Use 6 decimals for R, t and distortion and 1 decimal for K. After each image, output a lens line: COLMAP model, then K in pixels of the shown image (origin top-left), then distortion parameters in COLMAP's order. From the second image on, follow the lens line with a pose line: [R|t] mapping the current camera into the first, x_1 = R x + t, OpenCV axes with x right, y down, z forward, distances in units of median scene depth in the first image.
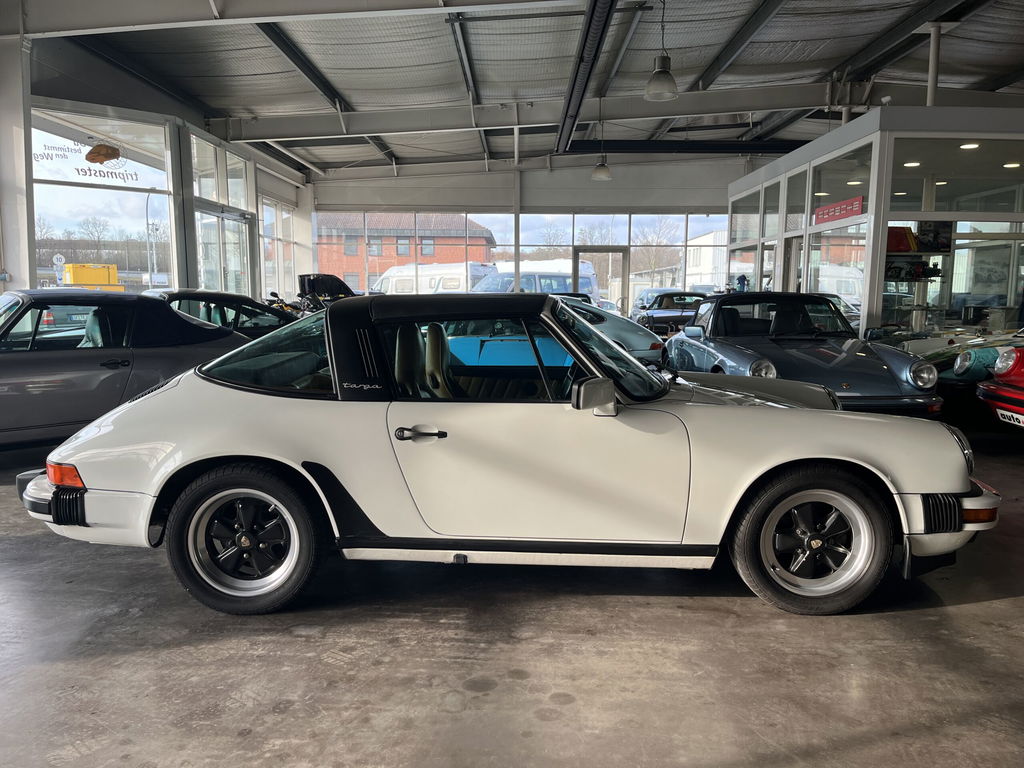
lens RADIAL K [[767.0, 0, 520.7], [0, 767.0, 383.8], [0, 0, 1]] dist [0.091139, -0.109726]
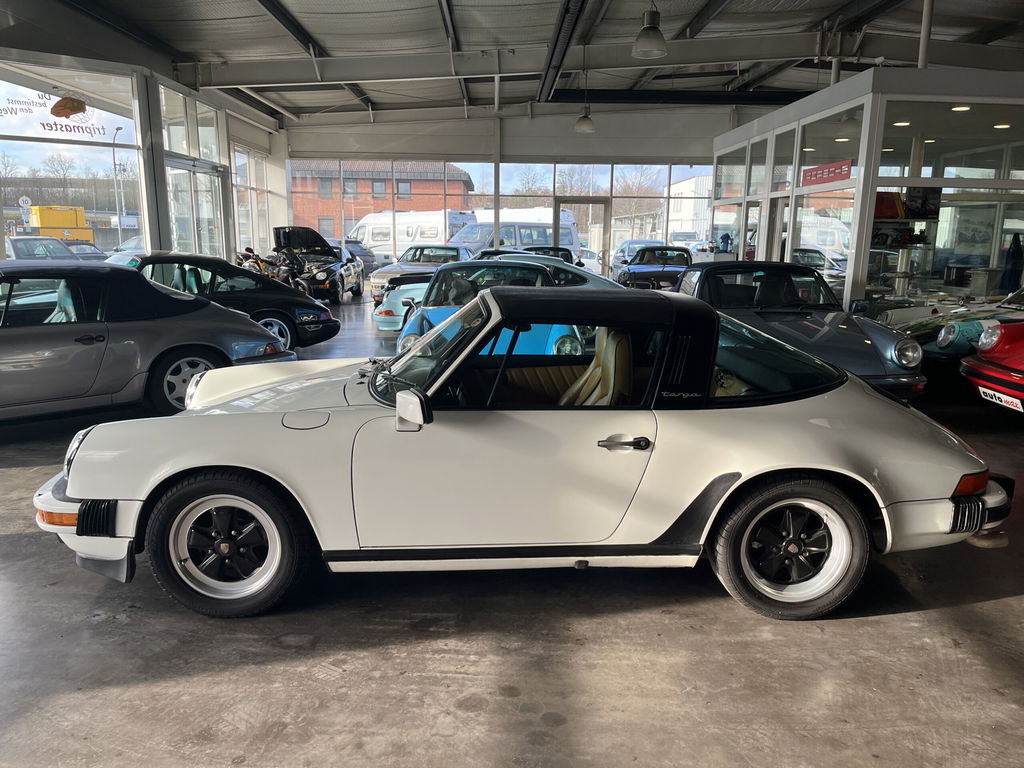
lens RADIAL K [[768.7, 0, 512.0], [0, 768.7, 384.0], [0, 0, 1]] dist [0.093974, -0.114862]
pose [[0.999840, 0.003405, 0.017556, -0.005703], [-0.004649, 0.997444, 0.071297, -0.029561], [-0.017268, -0.071367, 0.997301, 0.006157]]
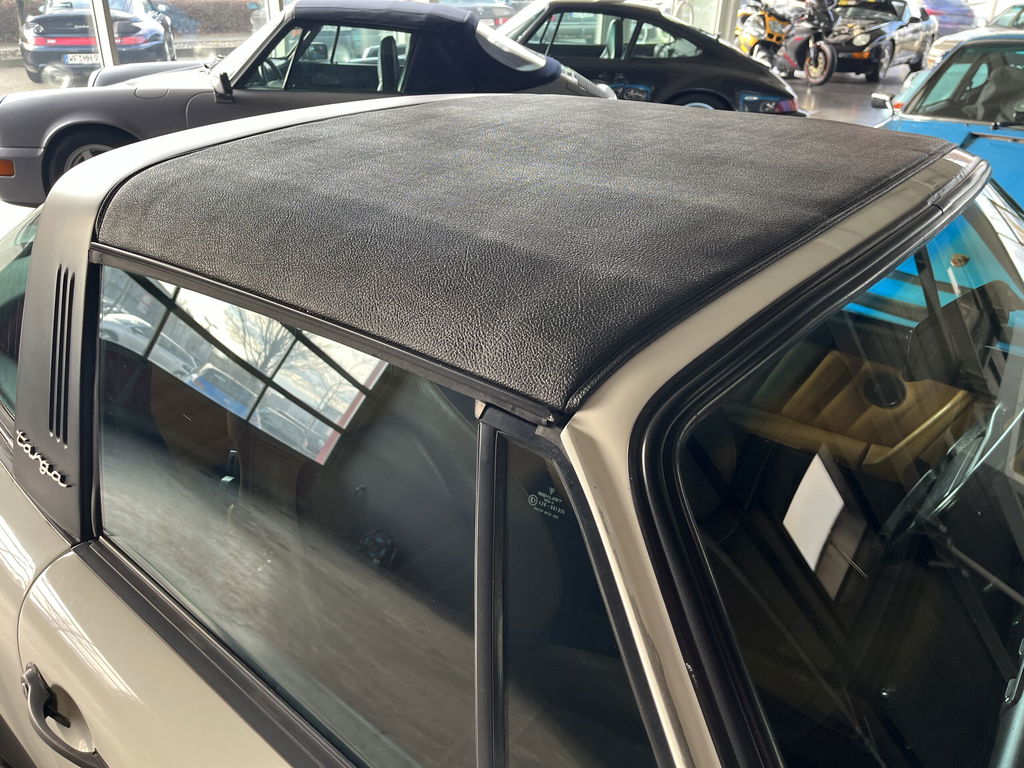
lens RADIAL K [[783.0, 0, 516.7], [0, 783.0, 383.7], [0, 0, 1]] dist [0.084844, -0.122128]
pose [[0.783250, 0.305886, -0.541251, 0.041167], [-0.100481, 0.921427, 0.375334, -0.060936], [0.613533, -0.239595, 0.752444, 0.323845]]
